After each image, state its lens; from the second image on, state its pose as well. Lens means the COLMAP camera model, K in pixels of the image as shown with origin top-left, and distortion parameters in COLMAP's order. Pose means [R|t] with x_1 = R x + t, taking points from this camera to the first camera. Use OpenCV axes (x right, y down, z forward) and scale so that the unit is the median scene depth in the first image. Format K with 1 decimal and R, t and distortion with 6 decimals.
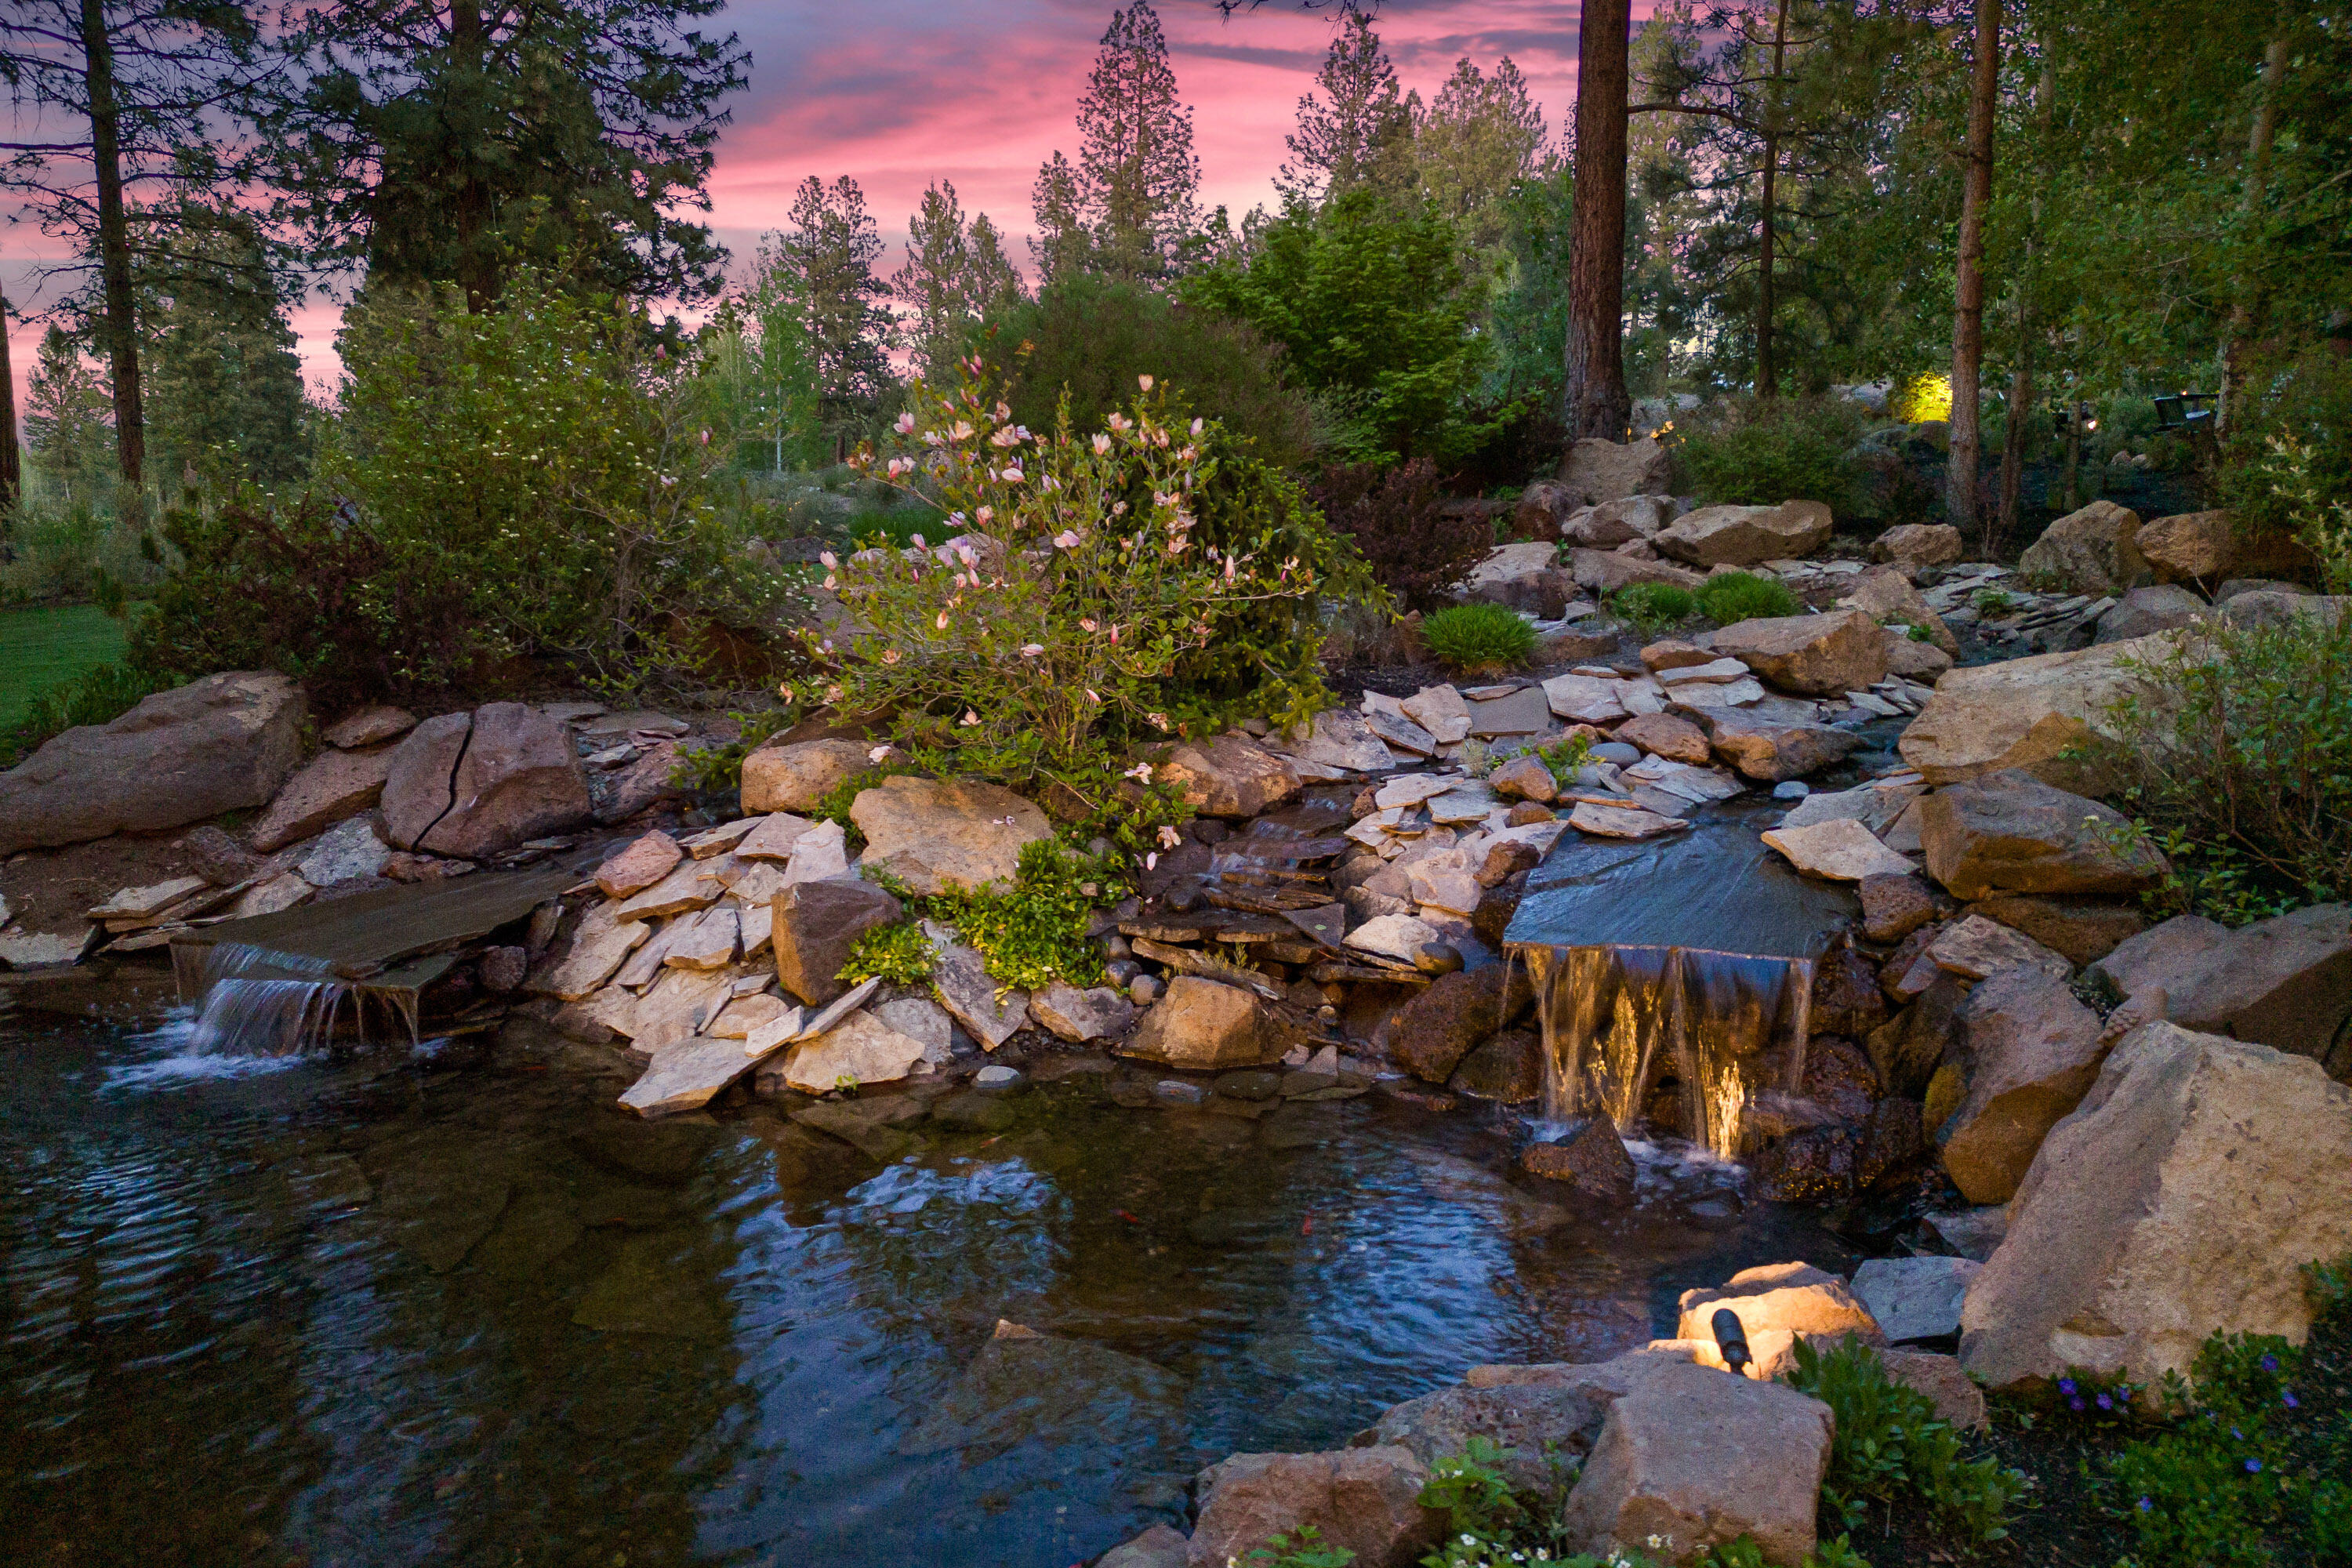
lens RADIAL K [[1699.5, 0, 1136.3], [0, 1699.5, 779.3], [0, 0, 1]] dist [0.100582, -0.127454]
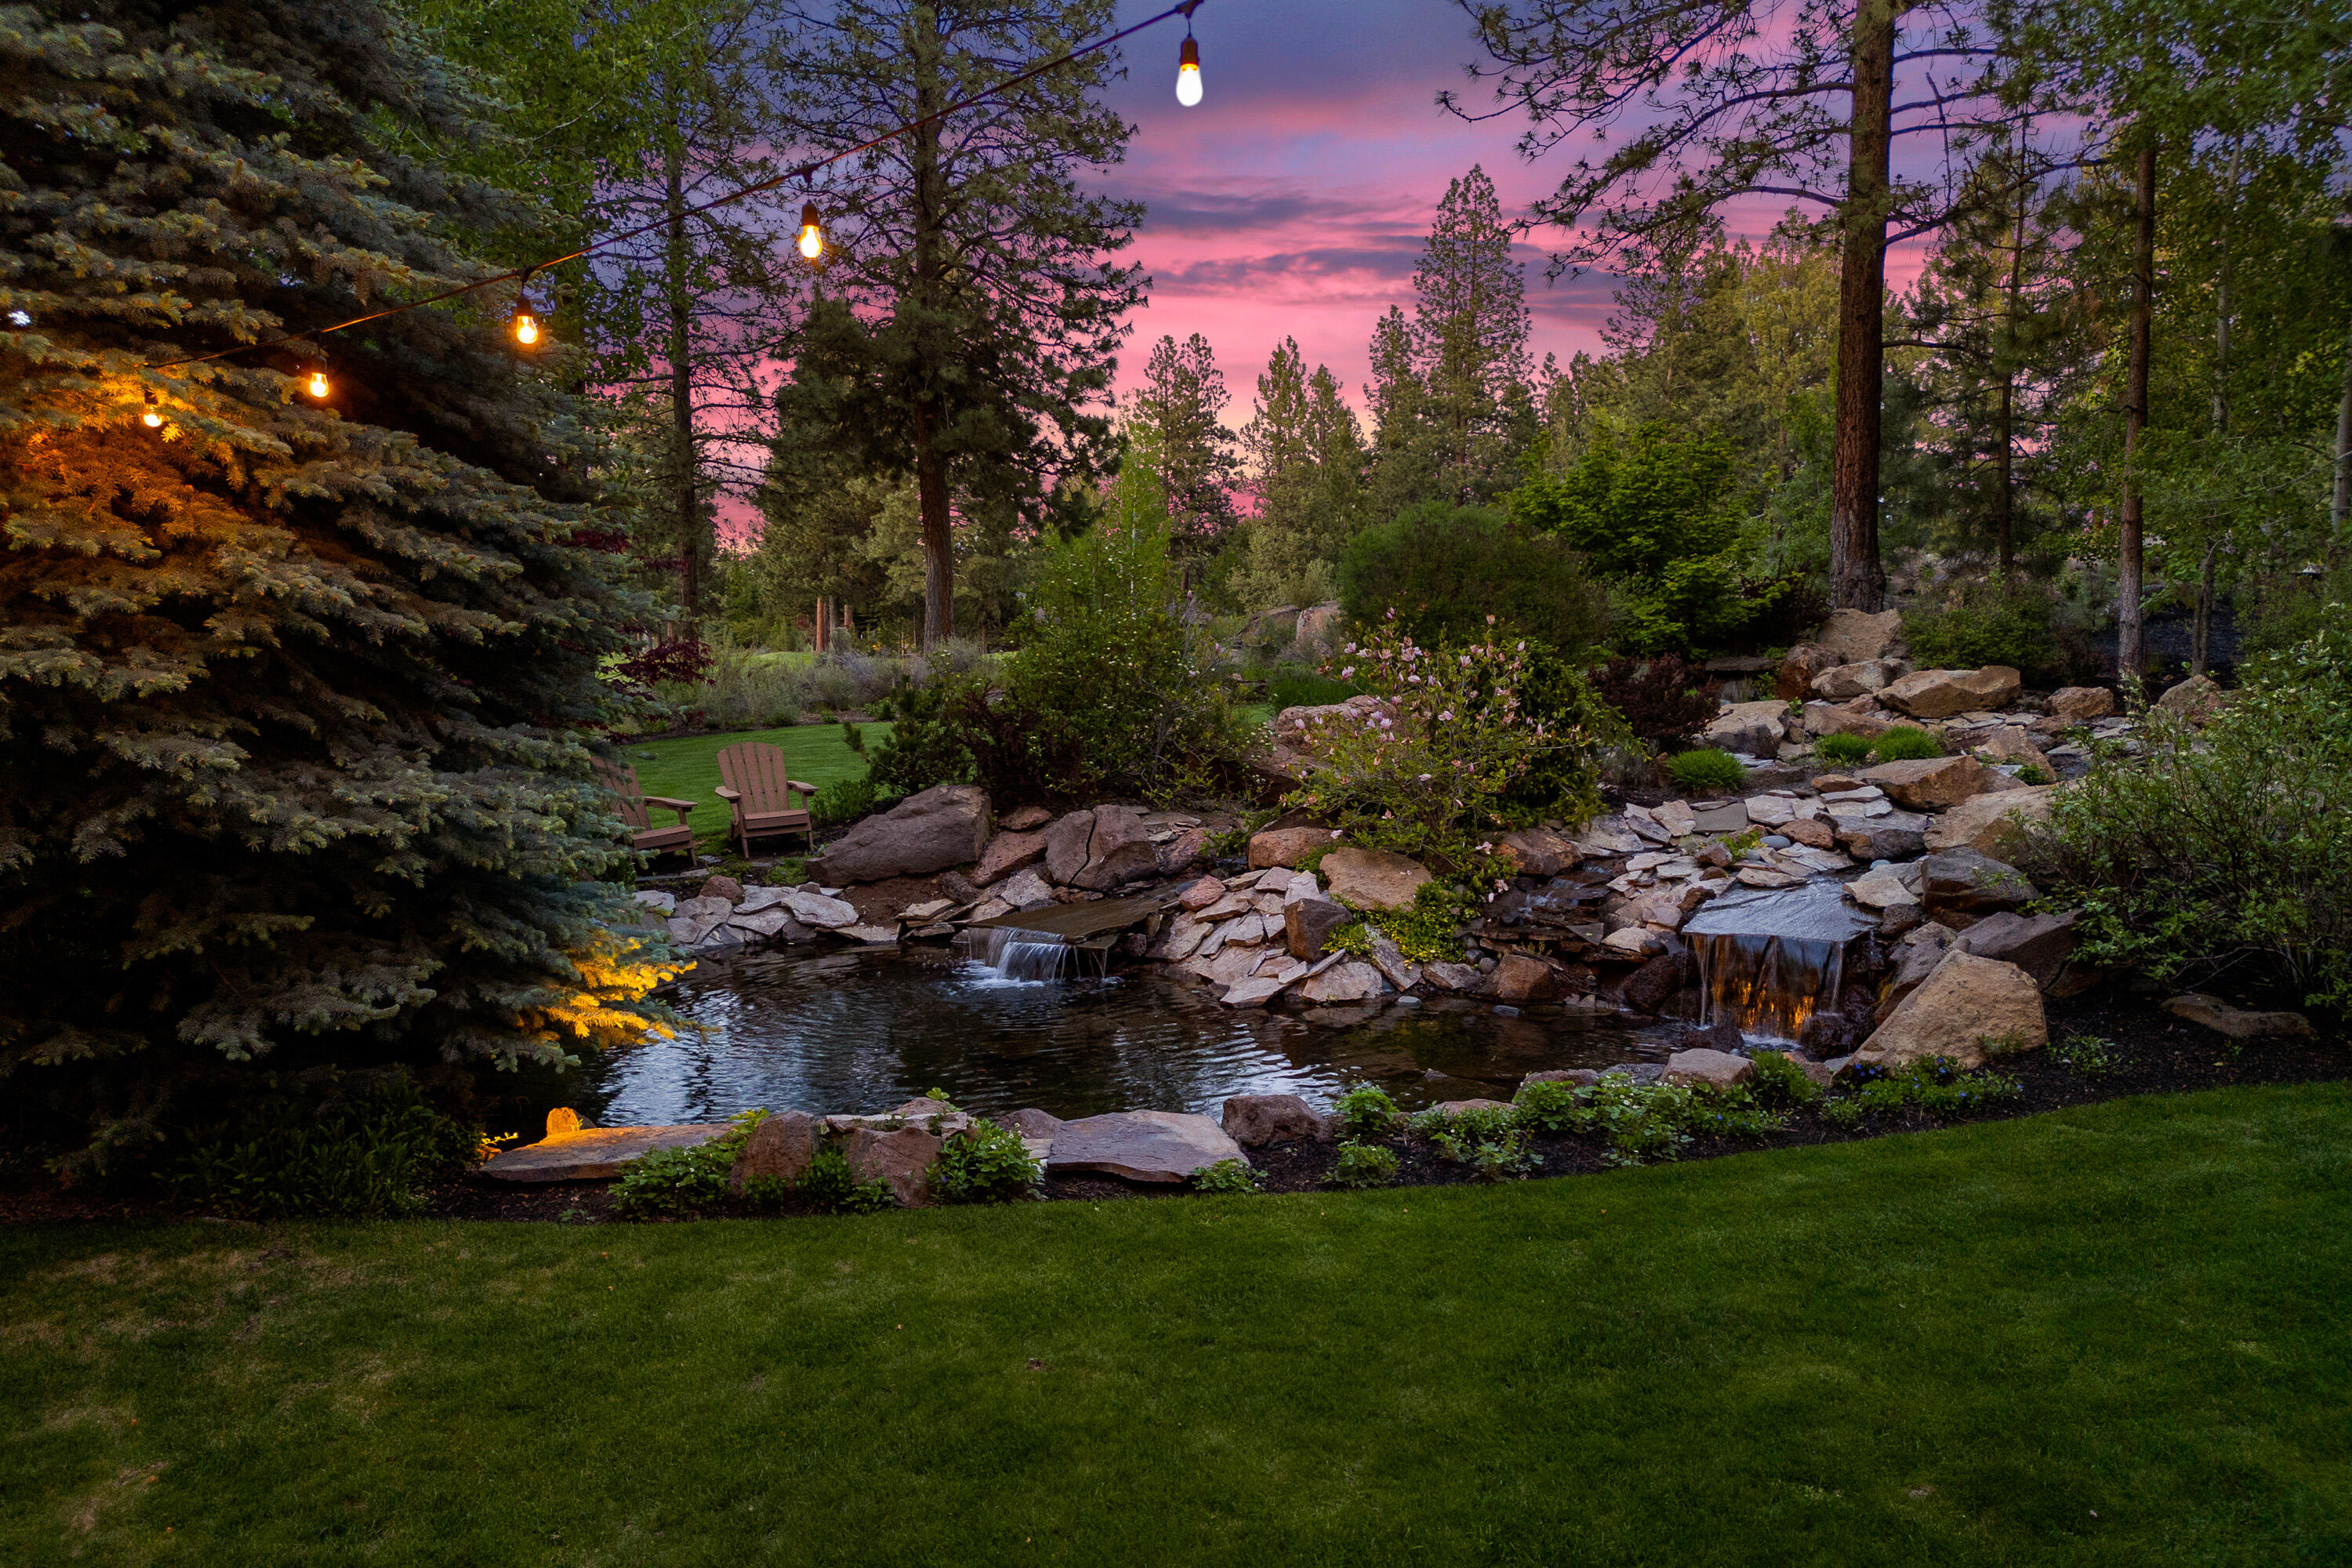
lens RADIAL K [[1639.6, 0, 1188.8], [0, 1639.6, 820.5], [0, 0, 1]] dist [0.178390, -0.378149]
pose [[0.986913, 0.014735, -0.160579, -0.010906], [-0.021860, 0.998849, -0.042695, 0.019534], [0.159765, 0.045646, 0.986099, -0.297296]]
